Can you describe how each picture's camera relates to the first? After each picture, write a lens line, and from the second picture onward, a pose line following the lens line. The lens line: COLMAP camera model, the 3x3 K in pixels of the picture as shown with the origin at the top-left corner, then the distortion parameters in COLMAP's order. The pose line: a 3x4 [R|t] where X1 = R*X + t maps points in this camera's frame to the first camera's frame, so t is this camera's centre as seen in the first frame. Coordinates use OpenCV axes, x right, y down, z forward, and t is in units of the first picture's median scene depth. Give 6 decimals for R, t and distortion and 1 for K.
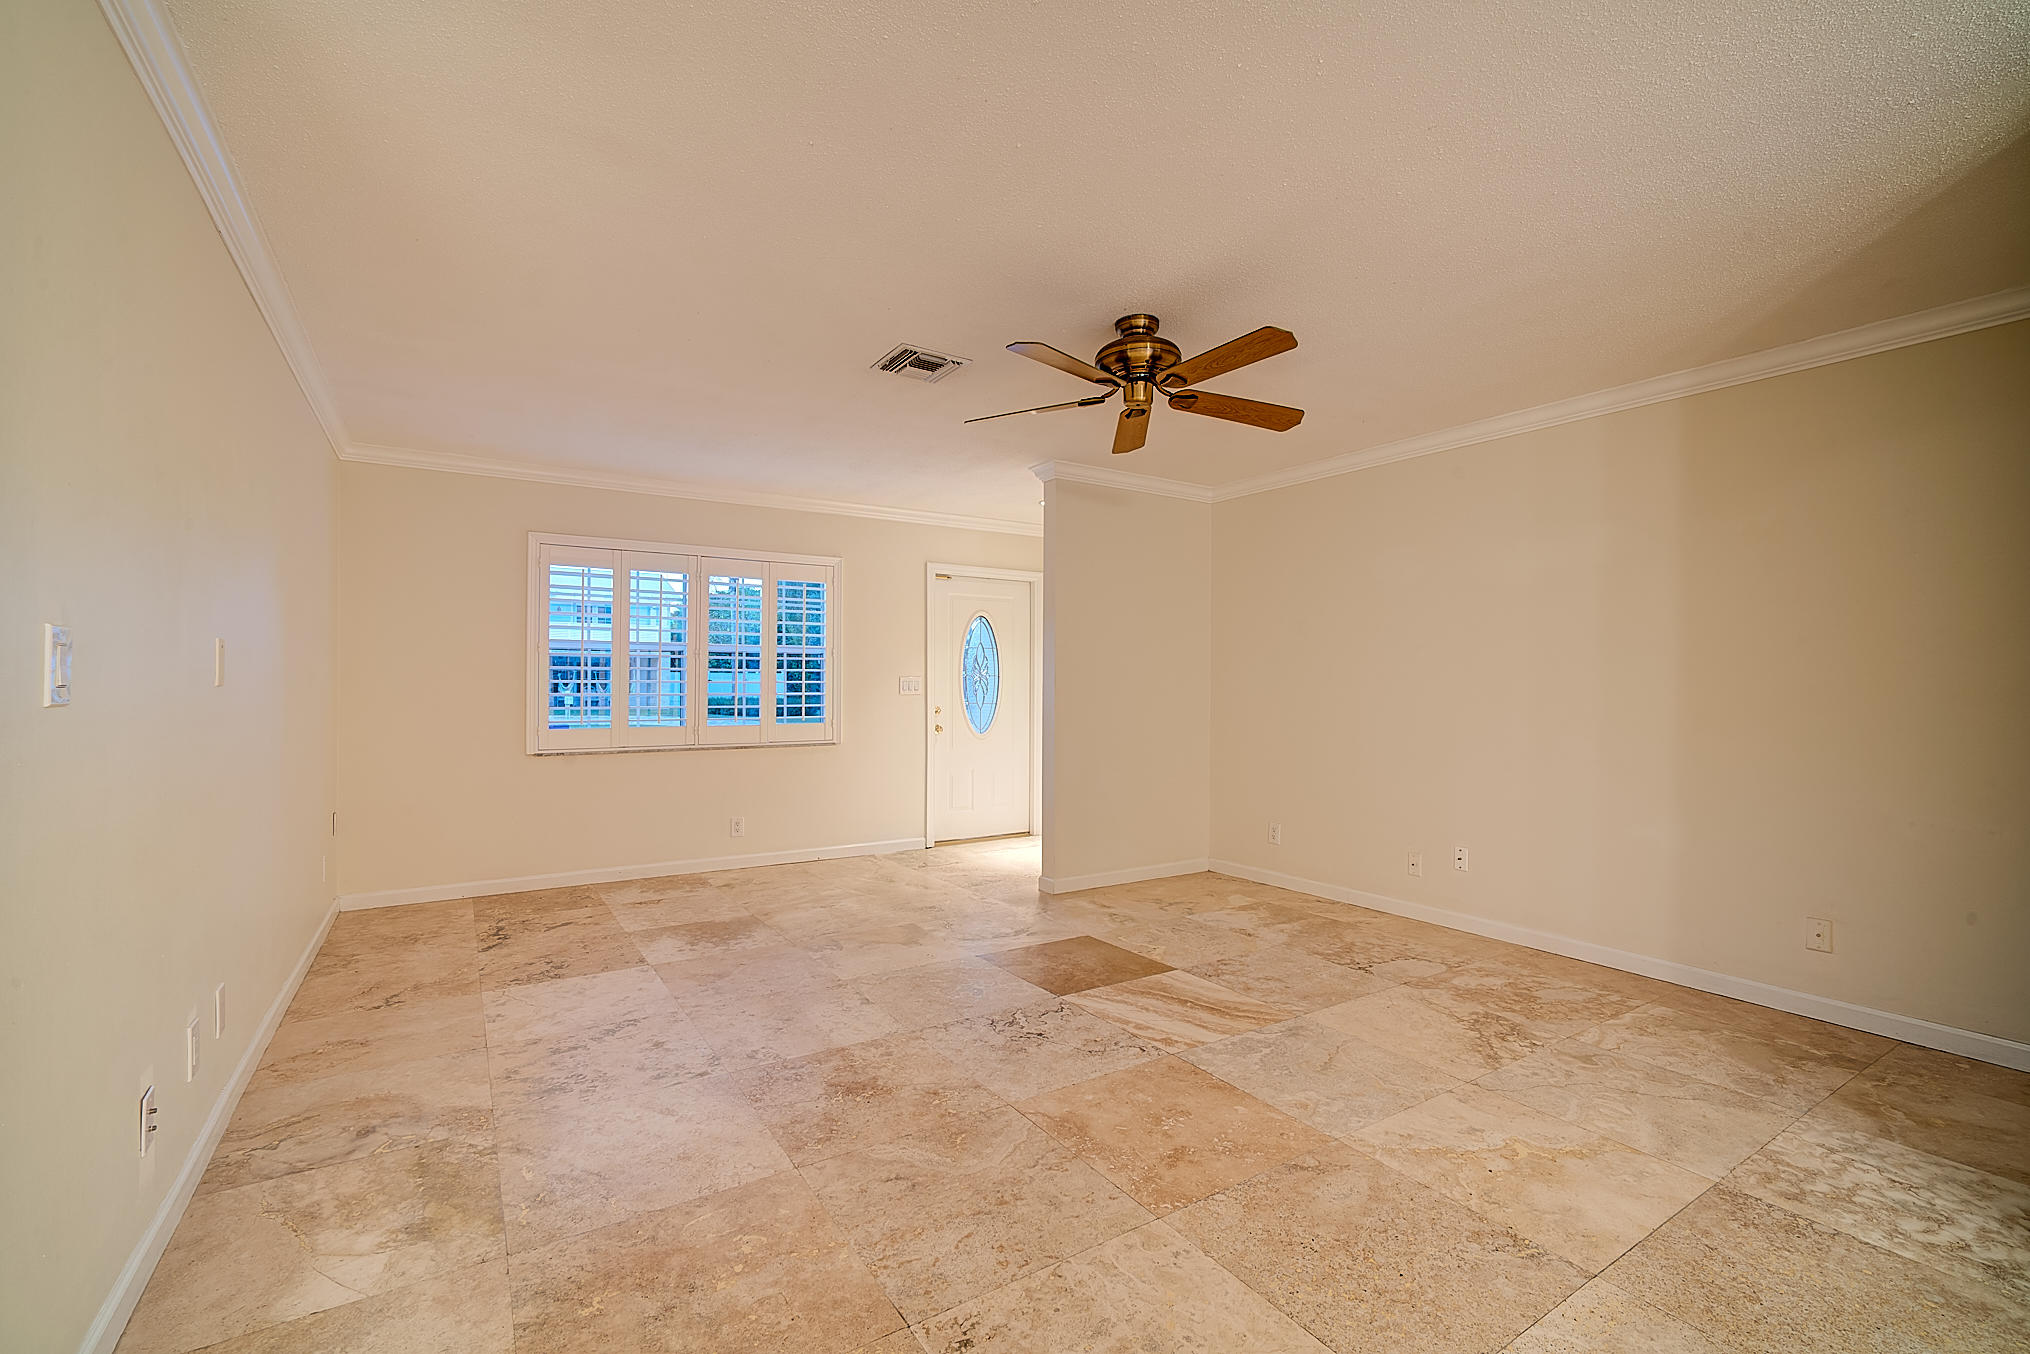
lens RADIAL K [[869.3, 0, 1007.5], [0, 869.3, 680.2], [0, 0, 1]] dist [-0.001603, 0.001173]
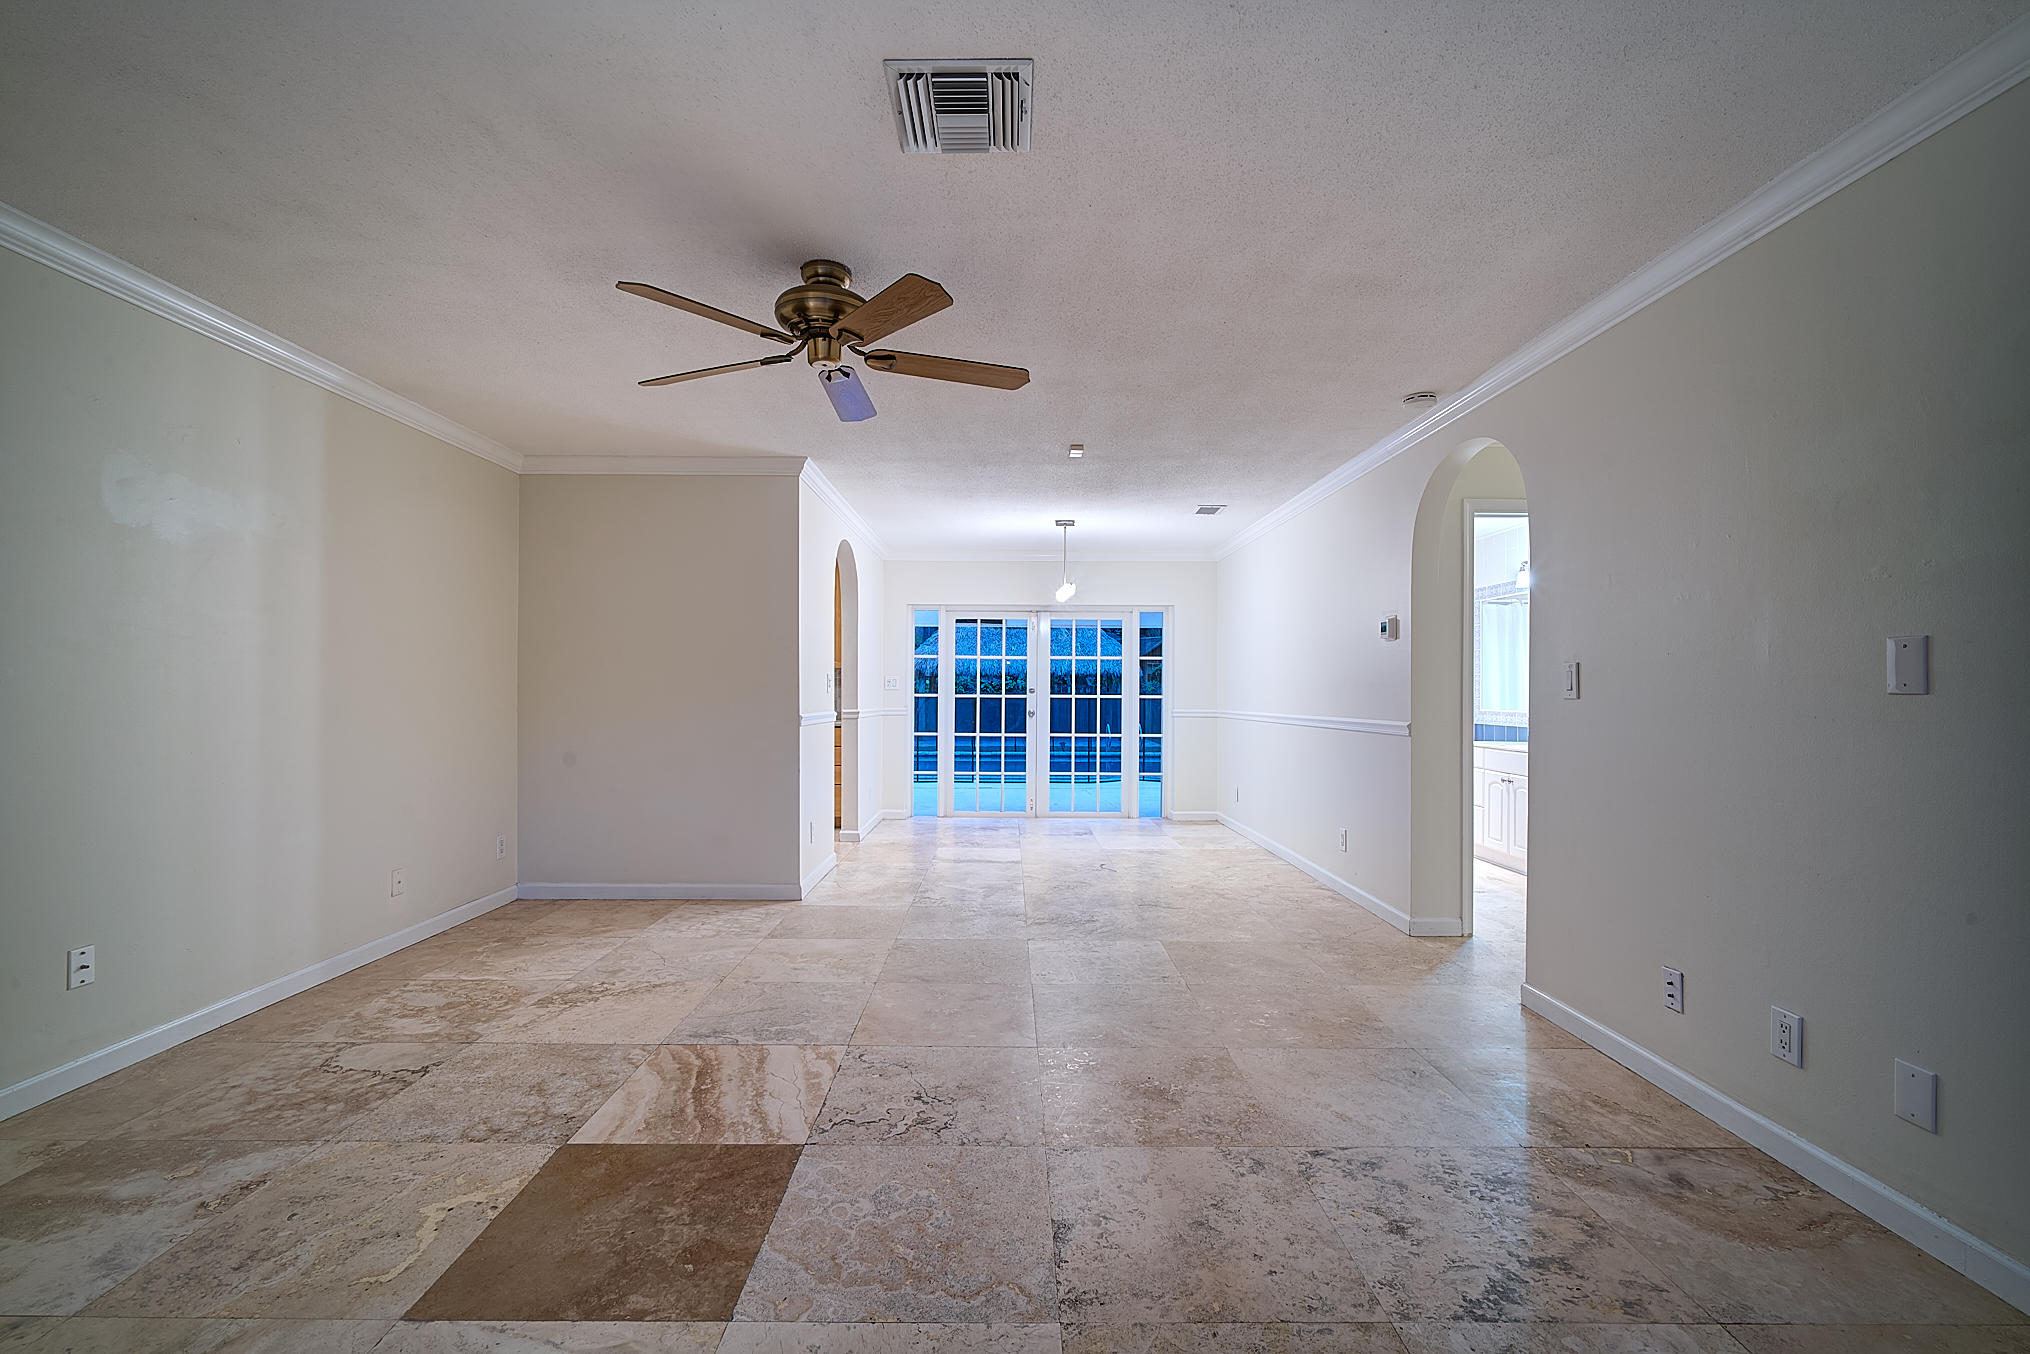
lens RADIAL K [[869.3, 0, 1008.6], [0, 869.3, 682.1], [0, 0, 1]] dist [-0.001603, 0.001173]
pose [[-0.842165, -0.005544, 0.539191, -0.474858], [-0.011304, 0.999909, -0.007374, 0.007901], [-0.539101, -0.012306, -0.842151, 1.615685]]
